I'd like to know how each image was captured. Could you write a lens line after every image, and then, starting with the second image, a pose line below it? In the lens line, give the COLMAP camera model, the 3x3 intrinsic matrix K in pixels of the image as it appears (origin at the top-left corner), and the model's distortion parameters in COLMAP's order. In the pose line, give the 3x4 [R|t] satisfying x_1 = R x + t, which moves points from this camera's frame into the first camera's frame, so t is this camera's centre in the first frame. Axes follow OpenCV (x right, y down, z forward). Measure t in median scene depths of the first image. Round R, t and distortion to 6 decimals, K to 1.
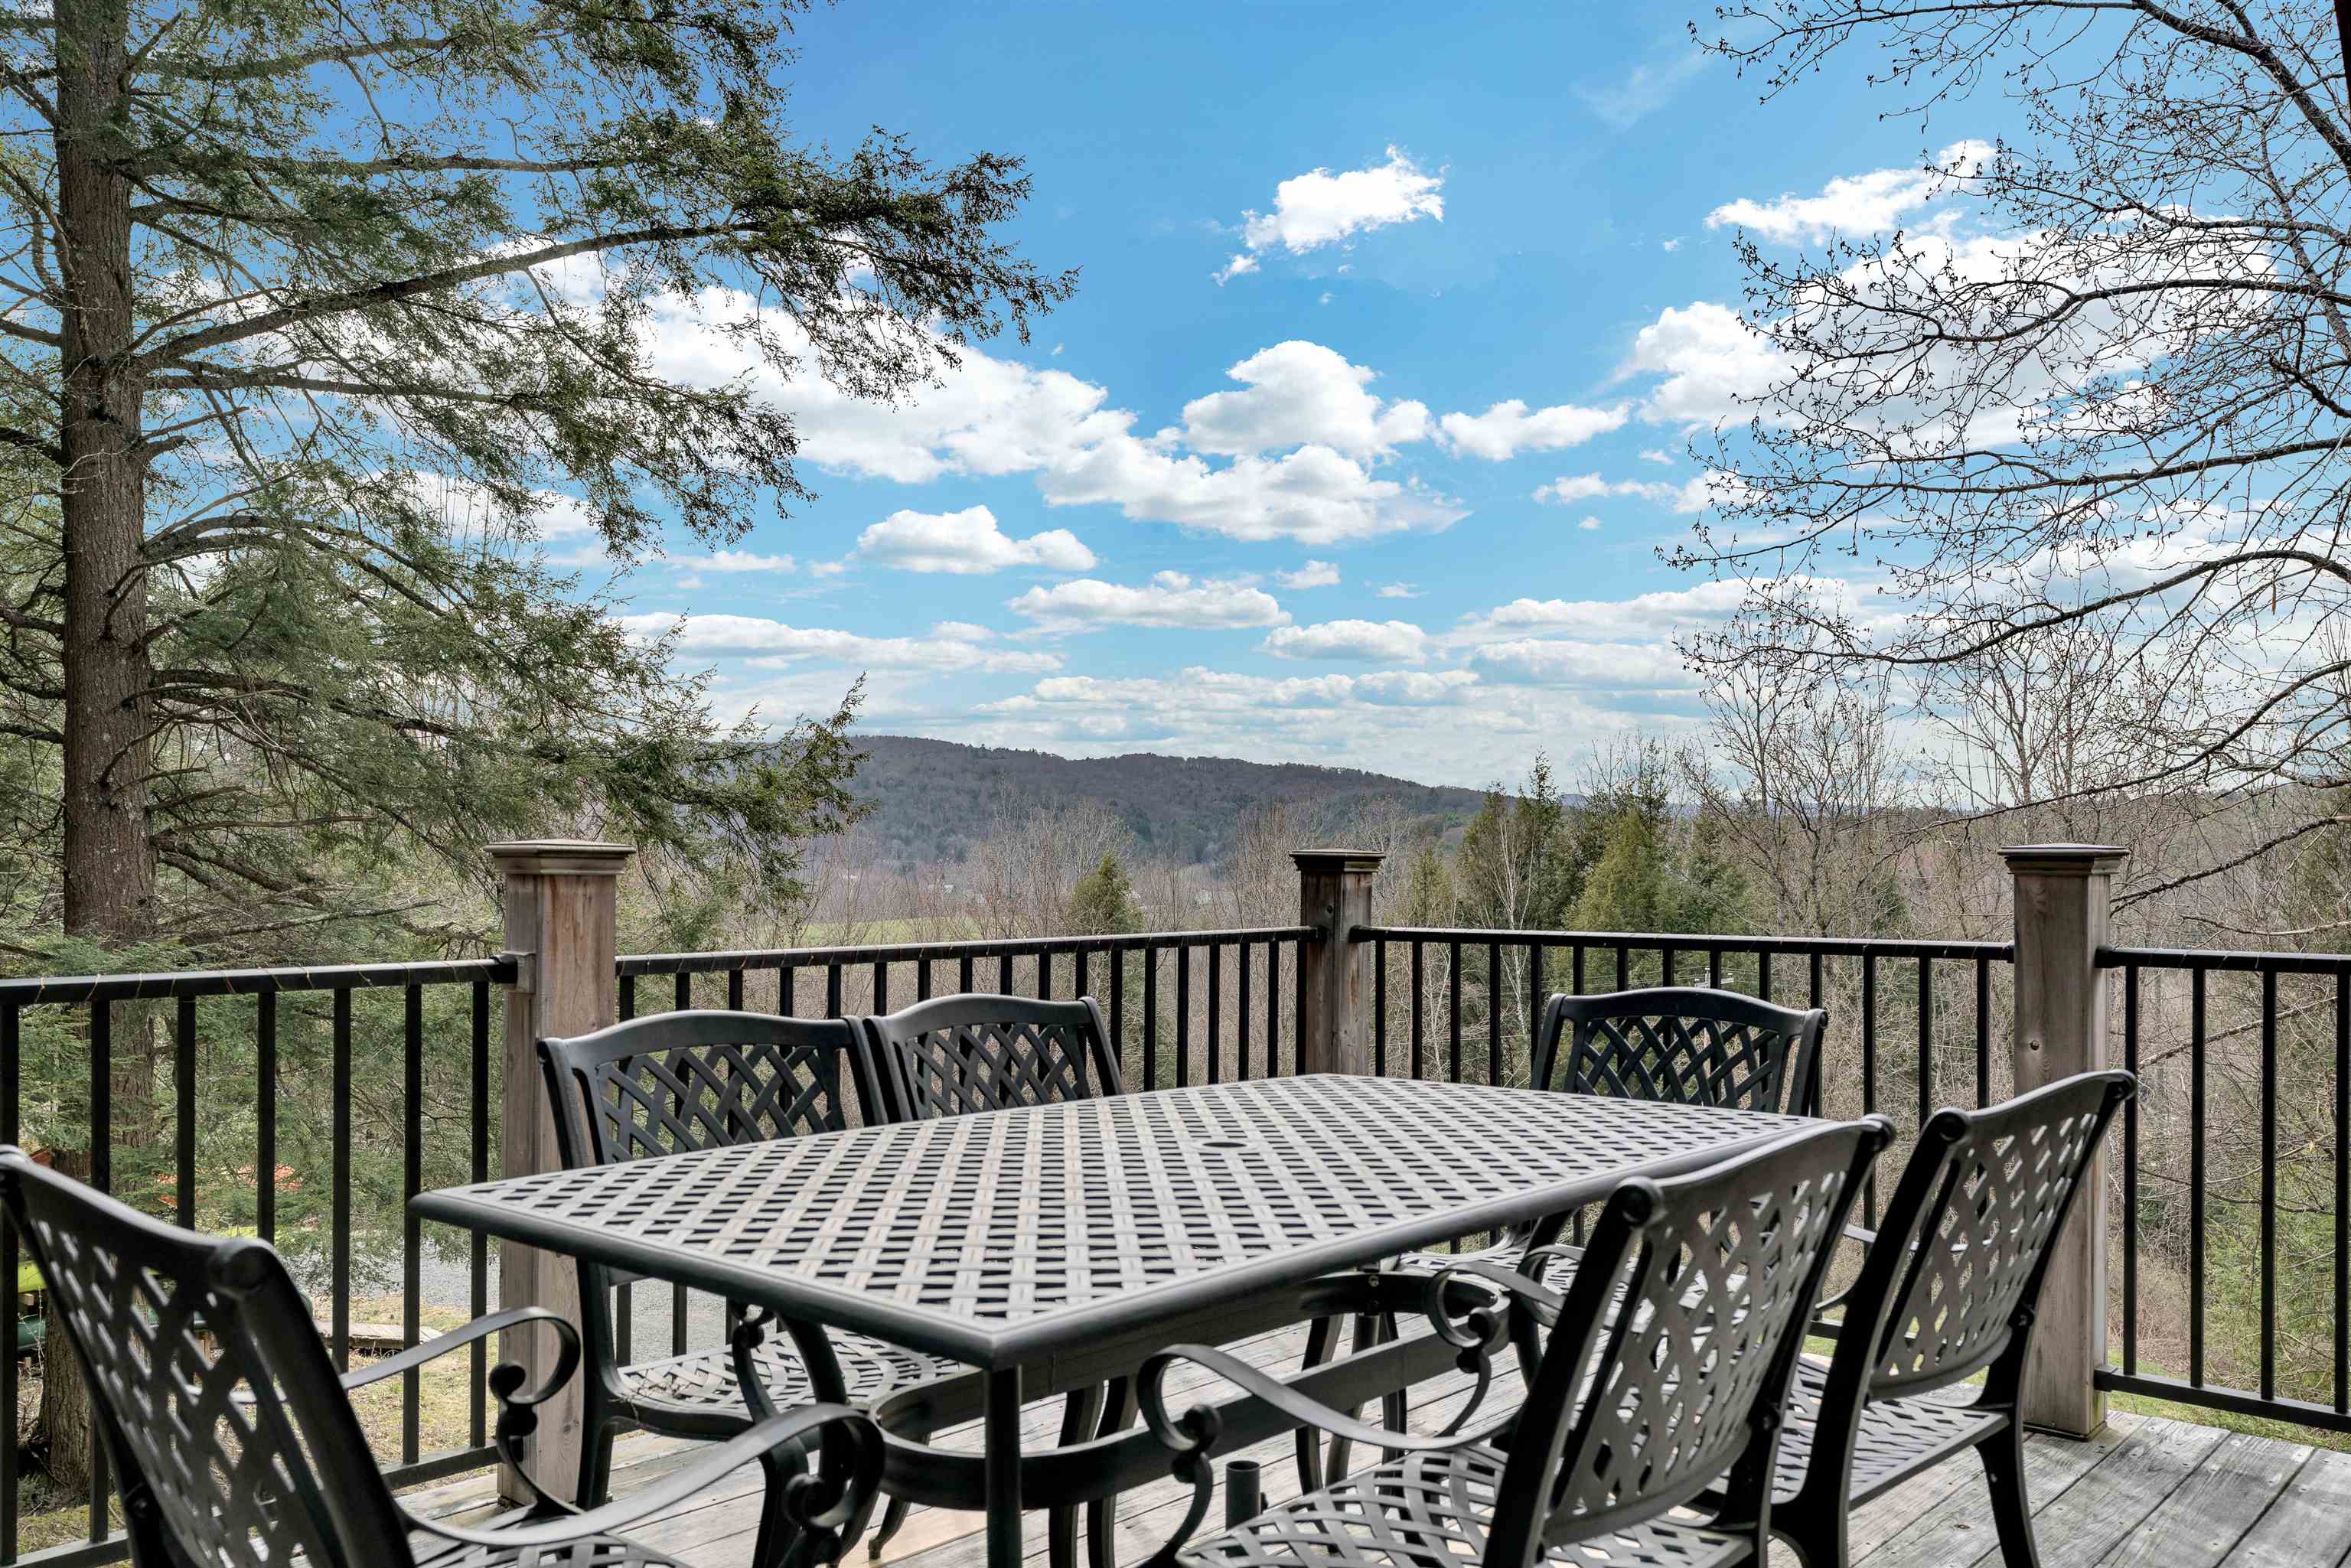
lens RADIAL K [[1816.0, 0, 1176.0], [0, 1816.0, 915.8], [0, 0, 1]] dist [0.007244, -0.001858]
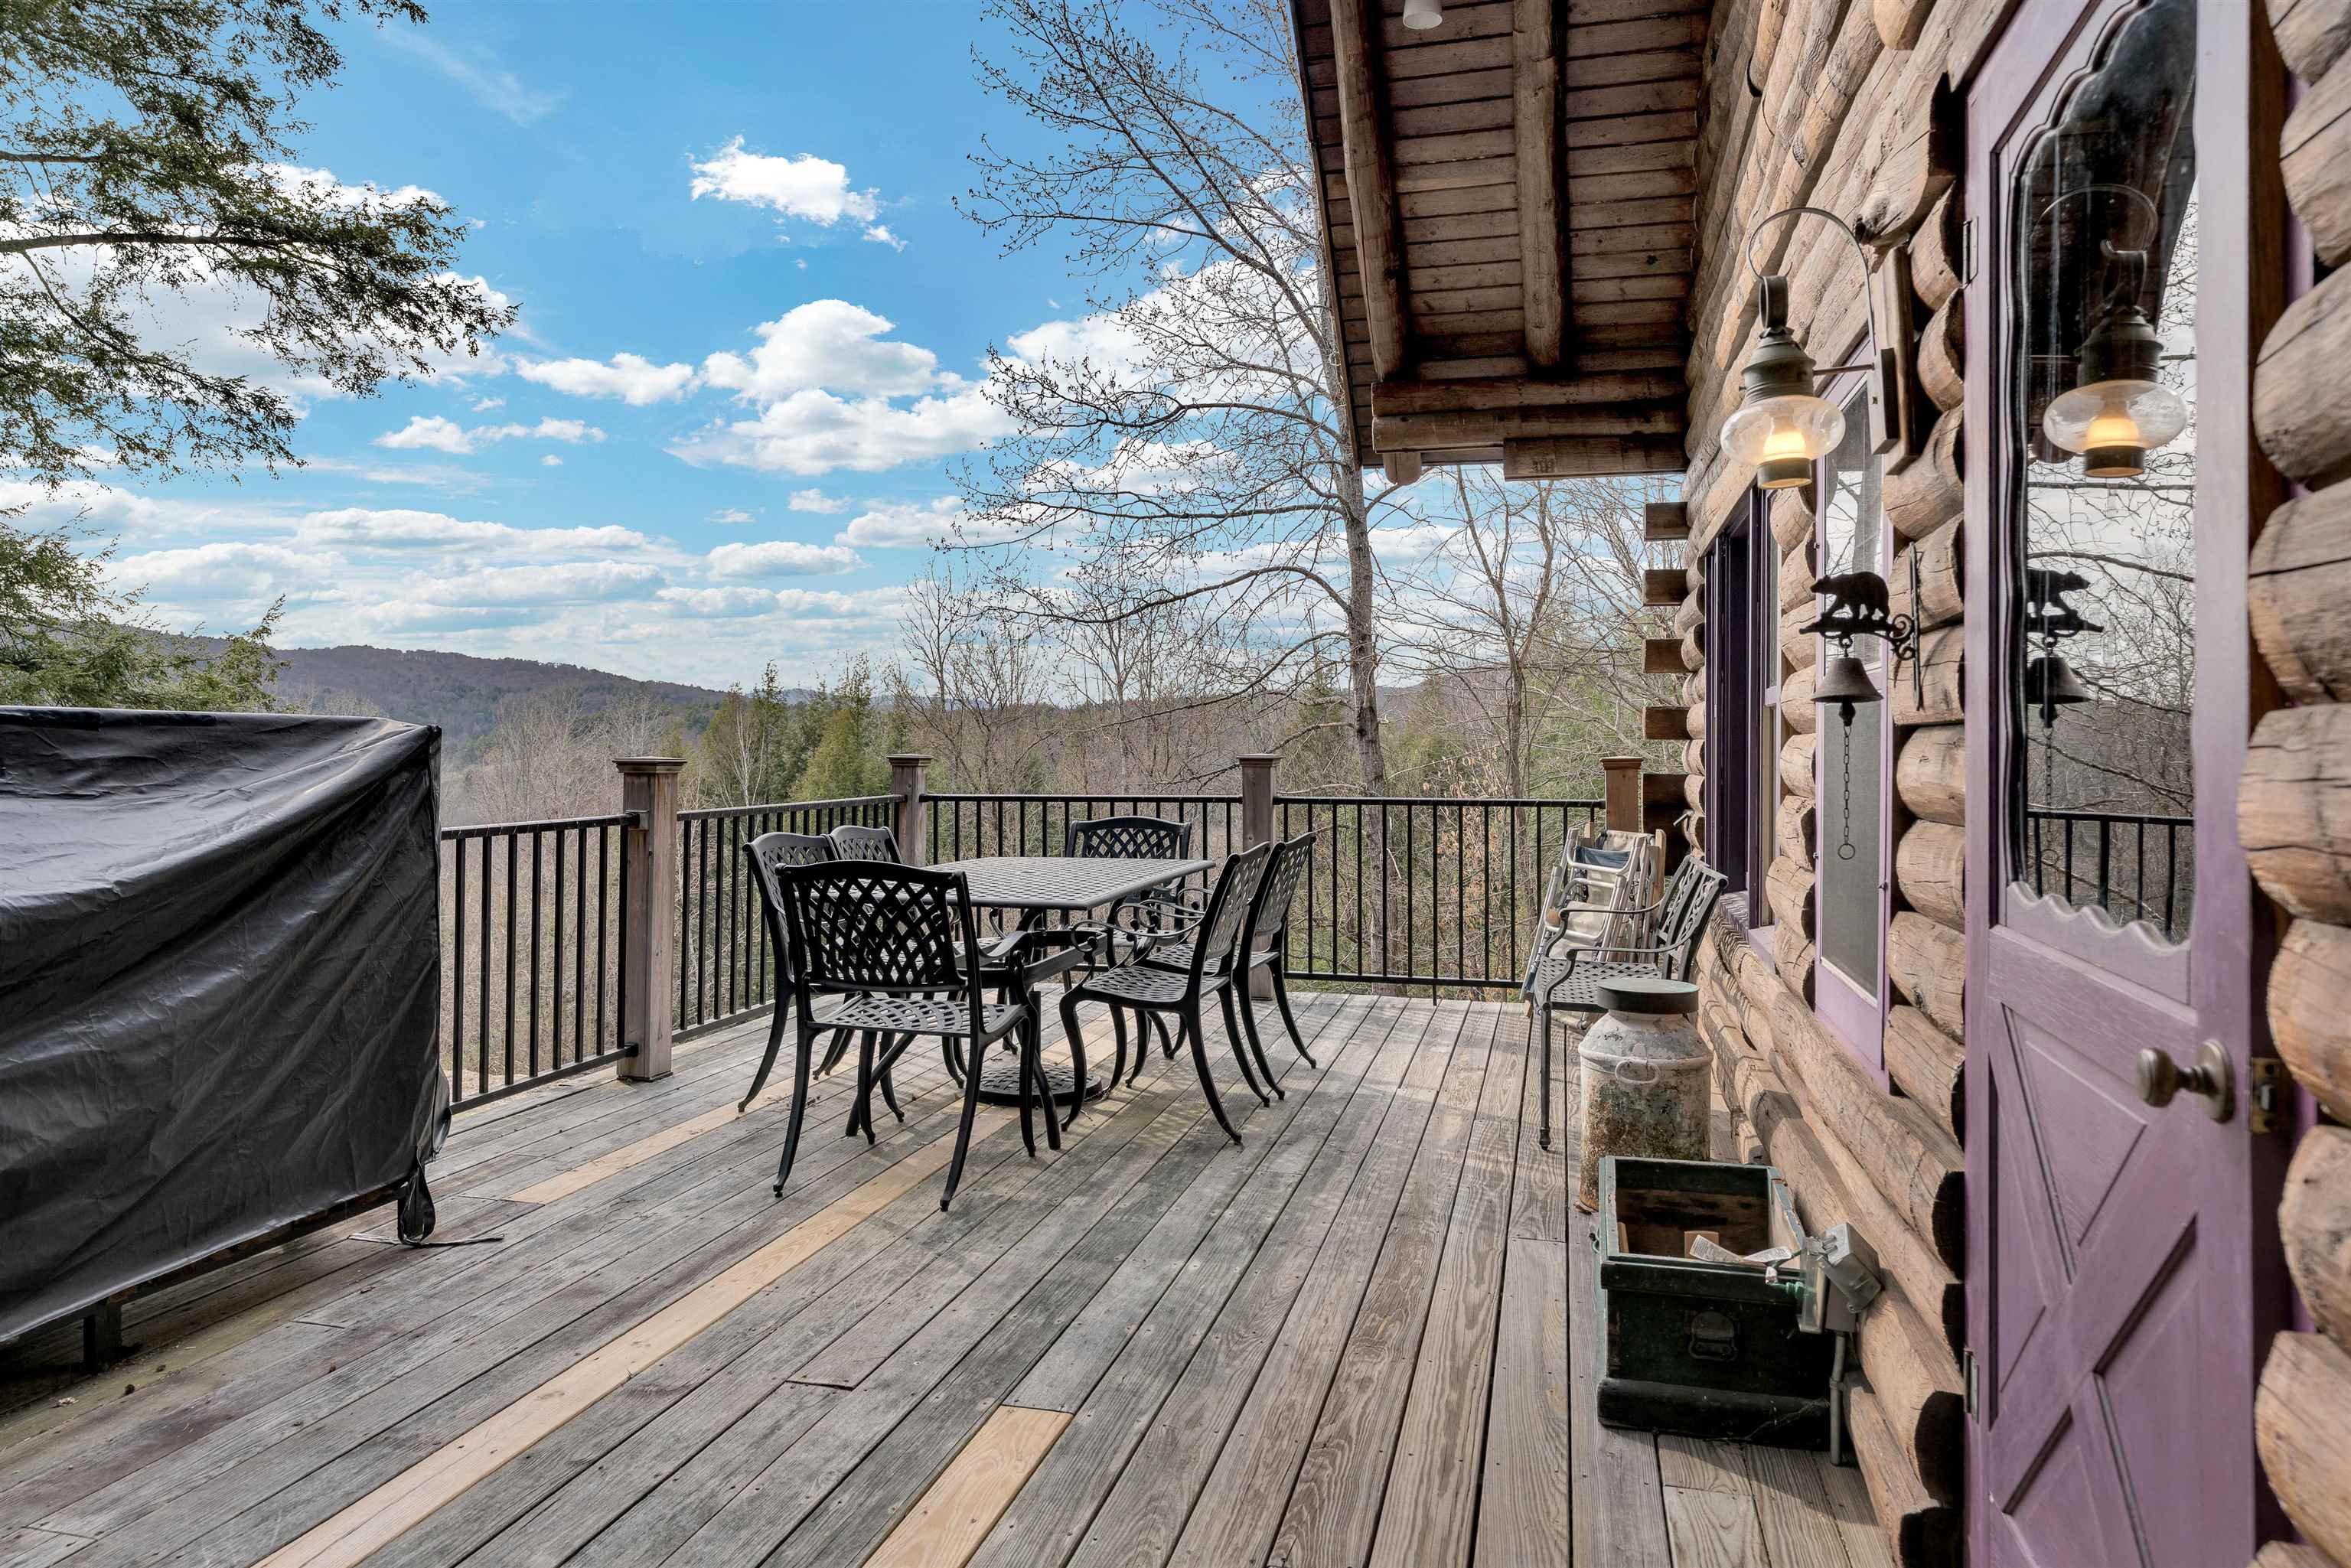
lens RADIAL K [[1554.4, 0, 1175.5], [0, 1554.4, 784.0], [0, 0, 1]] dist [-0.000969, -0.002169]
pose [[0.882272, -0.013241, 0.470553, -0.161028], [0.014953, 0.999888, 0.000099, -0.000356], [-0.470502, 0.006949, 0.882372, -0.212232]]
